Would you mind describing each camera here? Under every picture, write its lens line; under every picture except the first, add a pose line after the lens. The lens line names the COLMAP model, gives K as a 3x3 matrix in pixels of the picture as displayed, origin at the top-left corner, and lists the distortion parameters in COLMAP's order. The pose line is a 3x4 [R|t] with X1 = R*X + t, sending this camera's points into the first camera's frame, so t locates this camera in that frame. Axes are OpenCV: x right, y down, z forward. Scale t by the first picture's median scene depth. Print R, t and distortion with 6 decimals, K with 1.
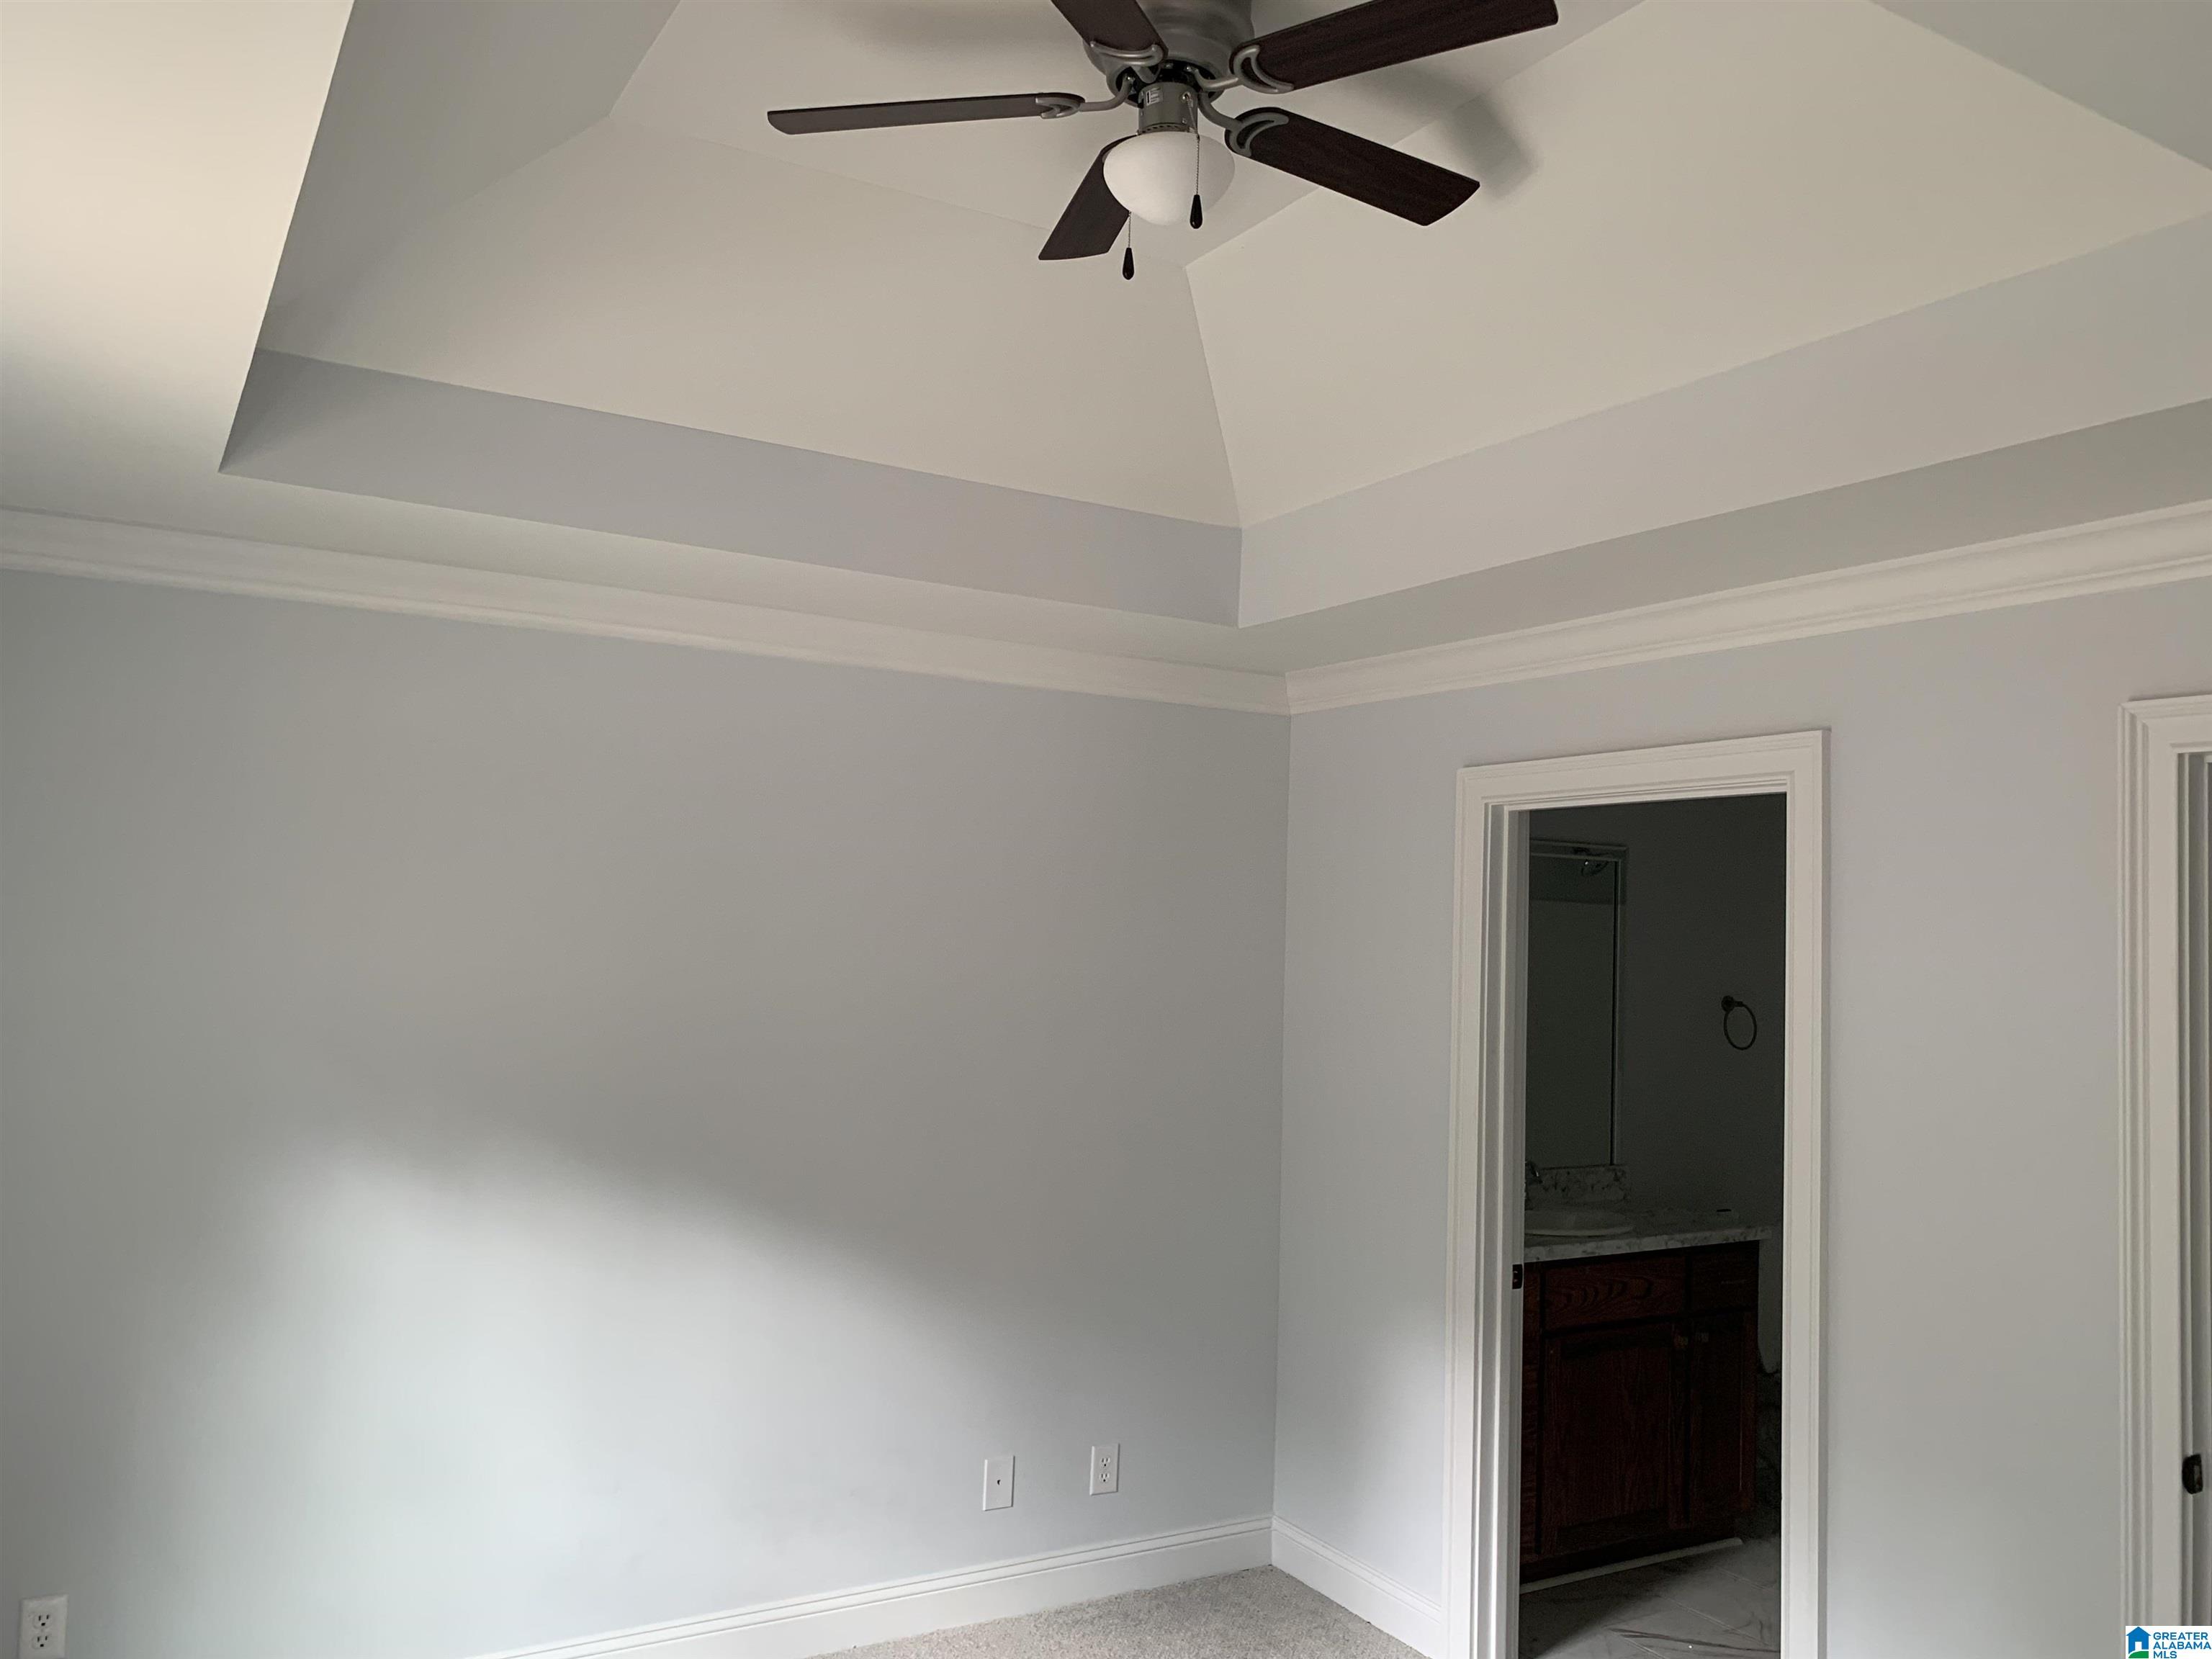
lens RADIAL K [[1685.5, 0, 1107.8], [0, 1685.5, 827.0], [0, 0, 1]] dist [0.019316, -0.019109]
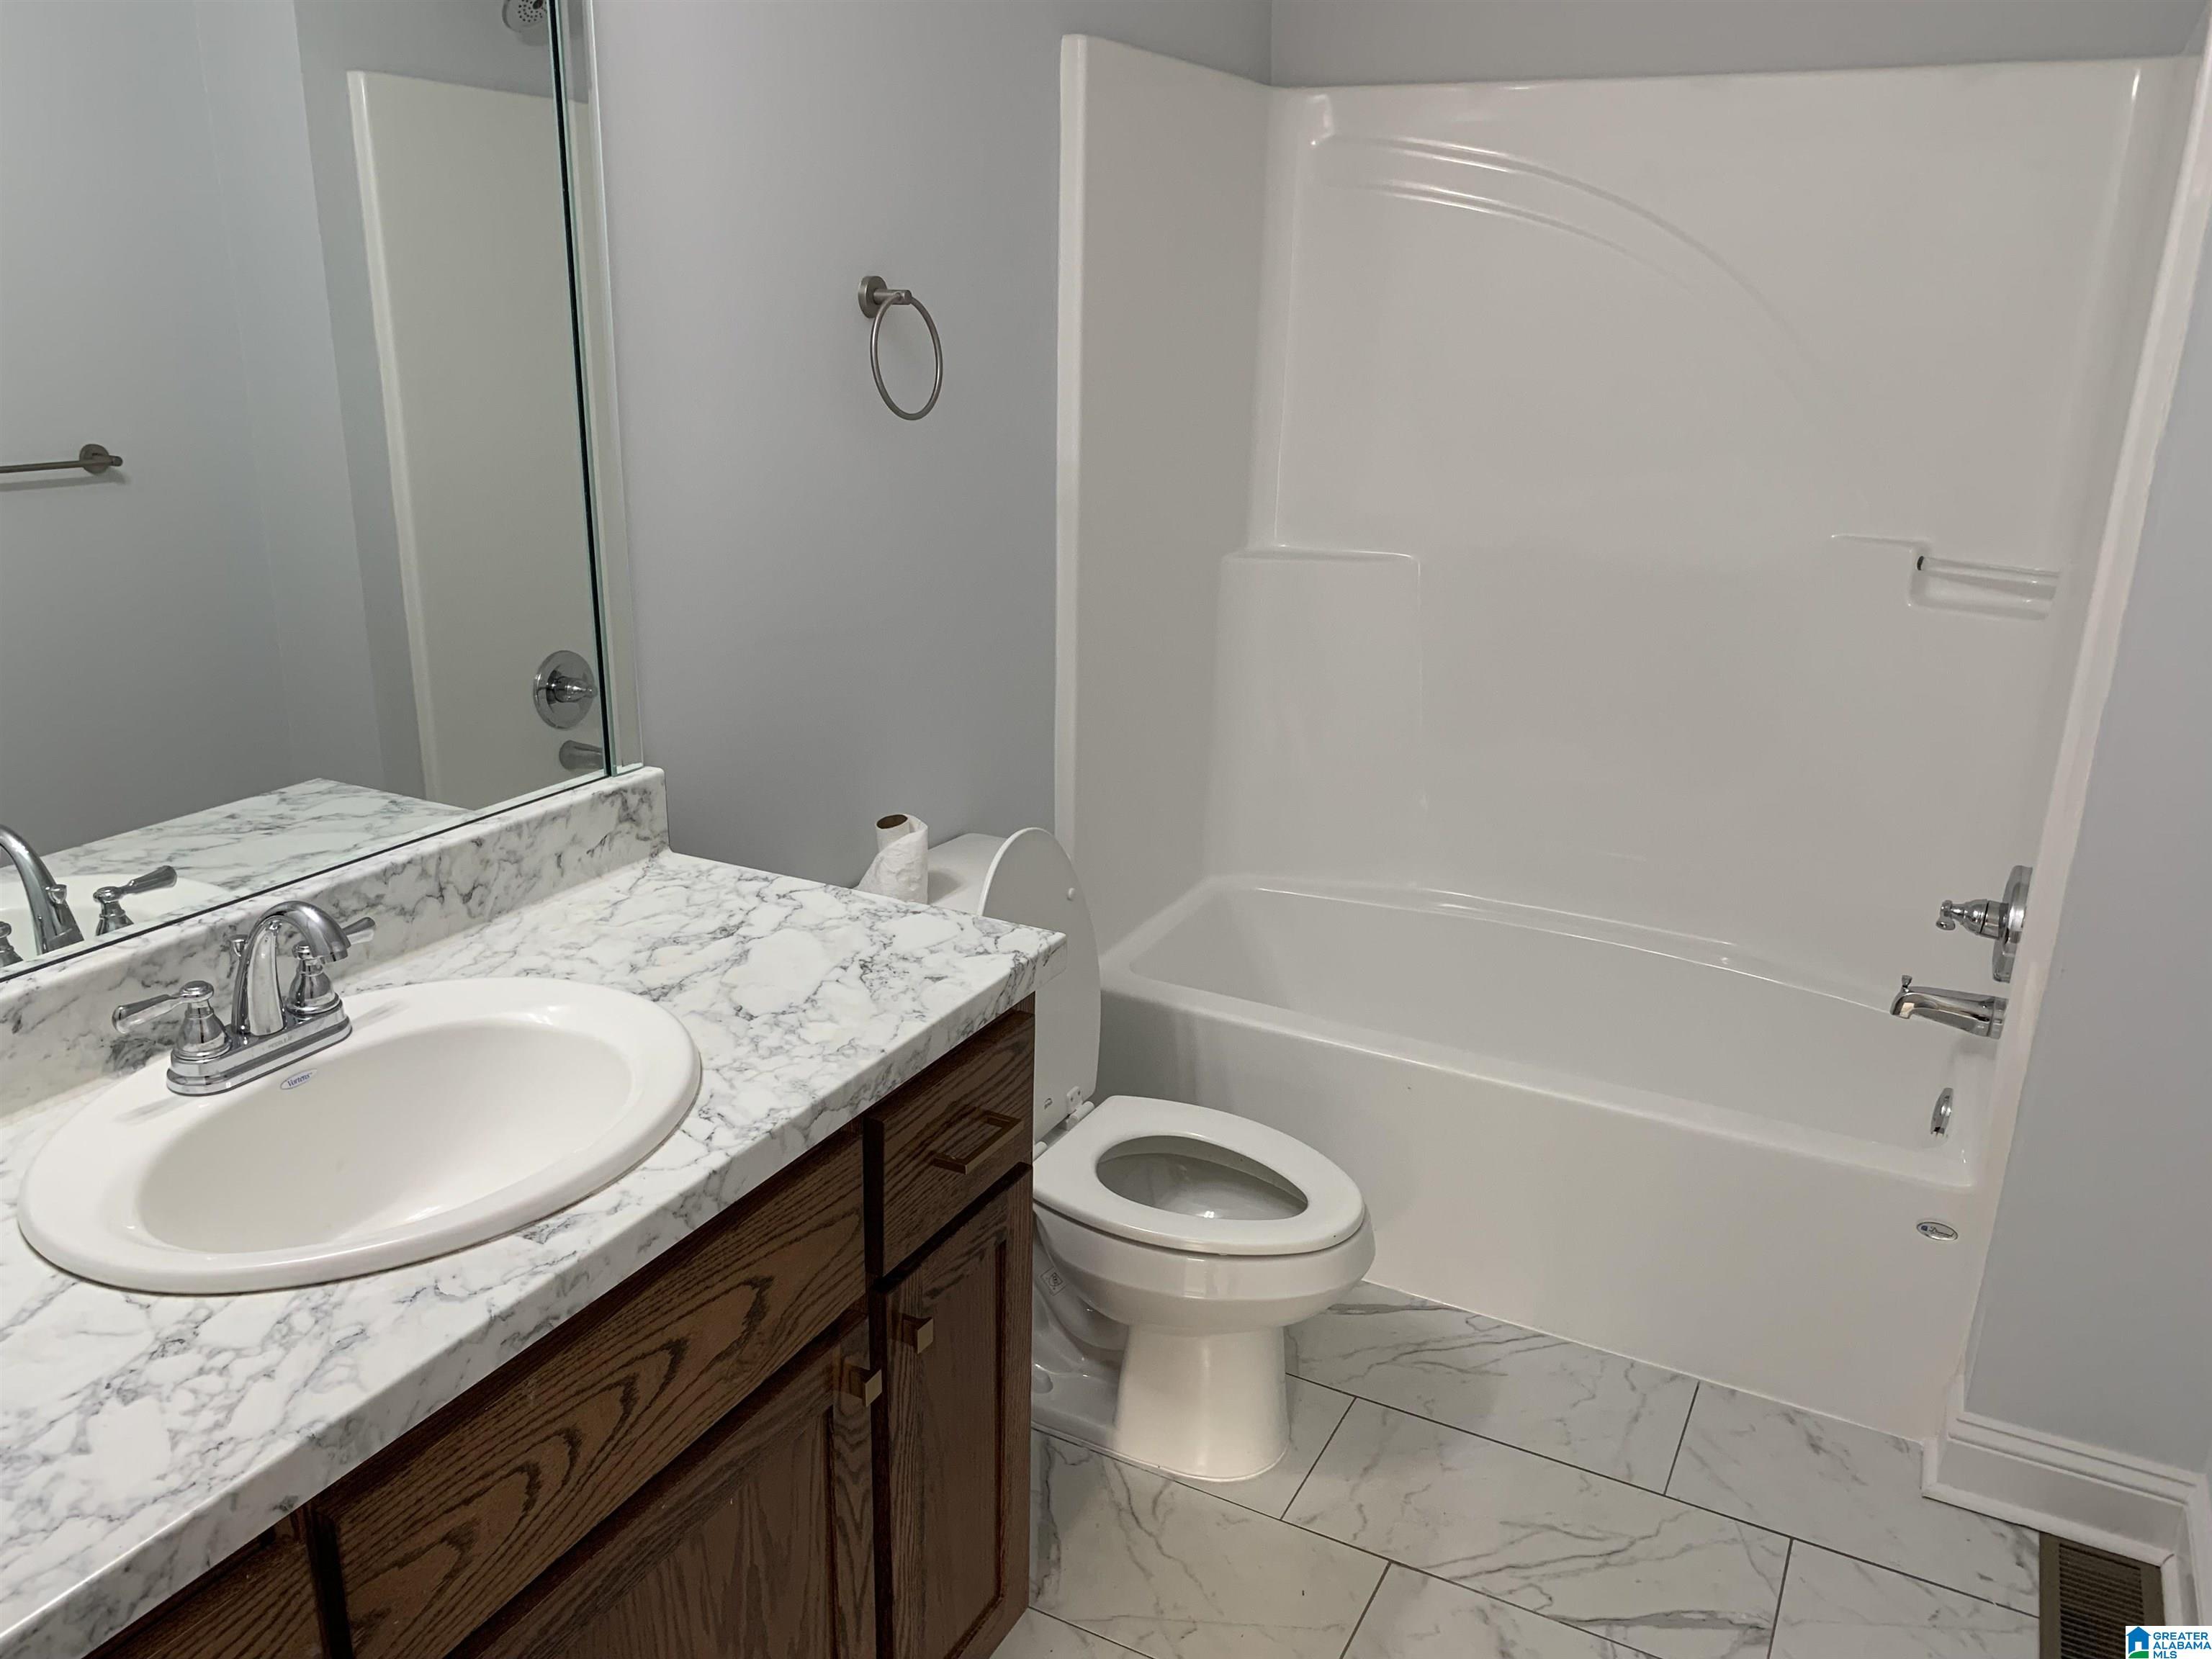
lens RADIAL K [[1685.5, 0, 1091.7], [0, 1685.5, 848.6], [0, 0, 1]] dist [0.019316, -0.019109]
pose [[0.848877, -0.195471, 0.491121, 0.206391], [0.001217, 0.929833, 0.367980, 0.081161], [-0.528589, -0.311772, 0.789551, 0.653778]]
